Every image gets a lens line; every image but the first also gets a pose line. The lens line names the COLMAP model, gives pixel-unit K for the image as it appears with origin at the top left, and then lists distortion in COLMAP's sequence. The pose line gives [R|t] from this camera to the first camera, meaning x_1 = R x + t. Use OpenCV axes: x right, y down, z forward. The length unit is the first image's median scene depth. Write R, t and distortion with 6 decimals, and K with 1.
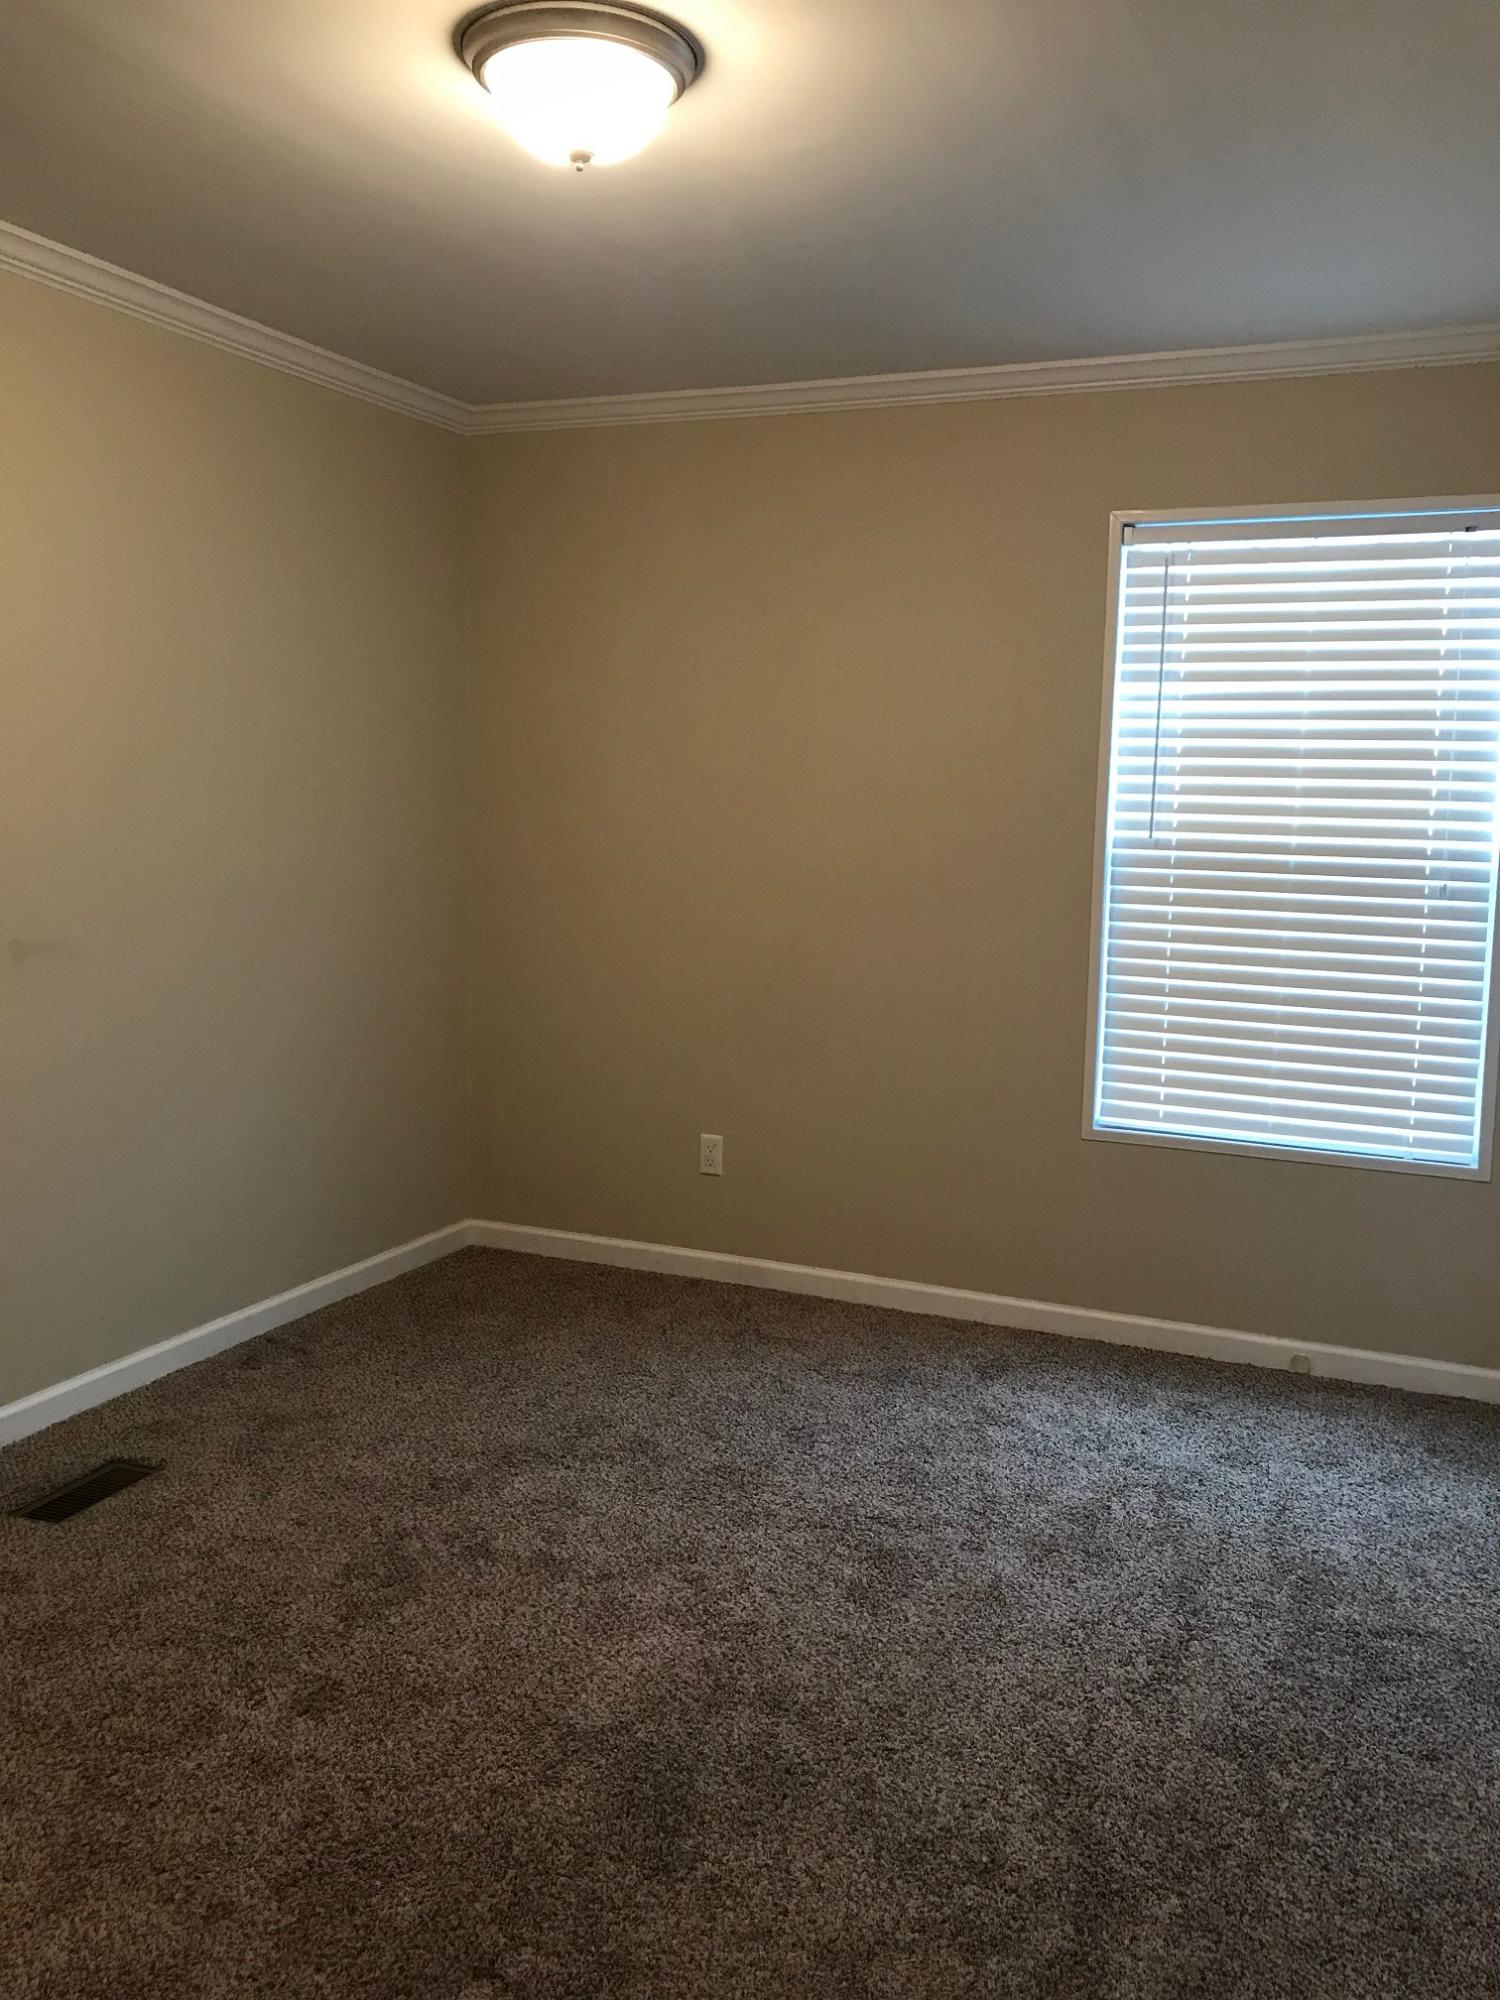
lens RADIAL K [[1614.8, 0, 800.9], [0, 1614.8, 979.8], [0, 0, 1]] dist [0.017889, 0.007434]
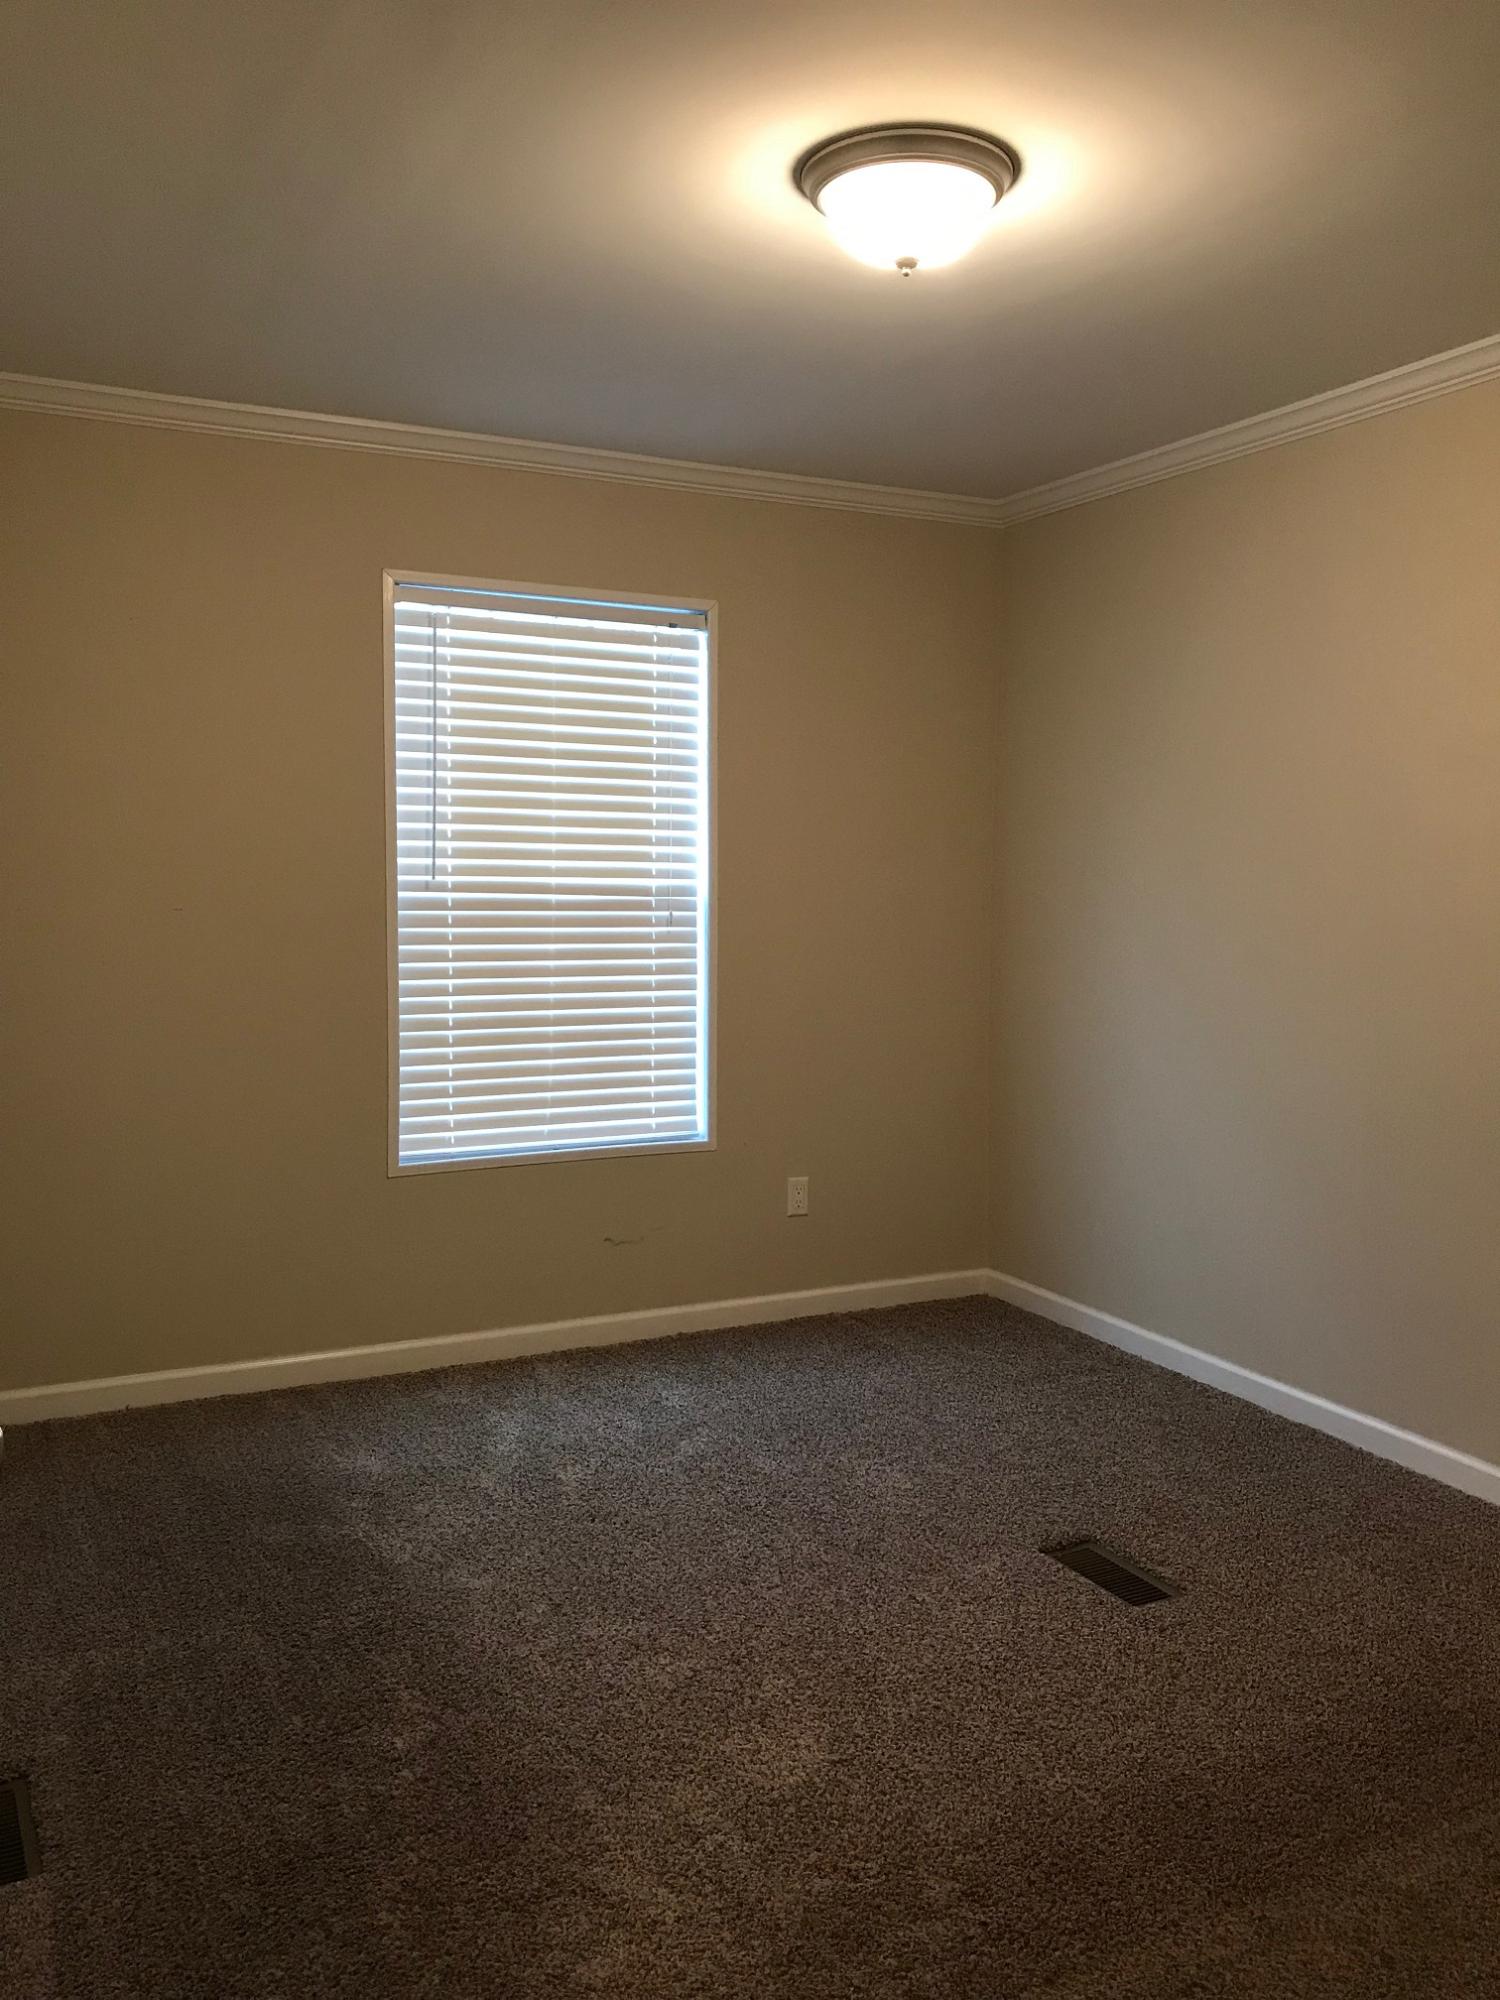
lens RADIAL K [[1620.1, 0, 703.0], [0, 1620.1, 1004.4], [0, 0, 1]] dist [0.013410, -0.003581]
pose [[0.631892, -0.082572, 0.770646, -0.496868], [0.093348, 0.995179, 0.030090, -0.023245], [-0.769415, 0.052925, 0.636553, 0.191956]]
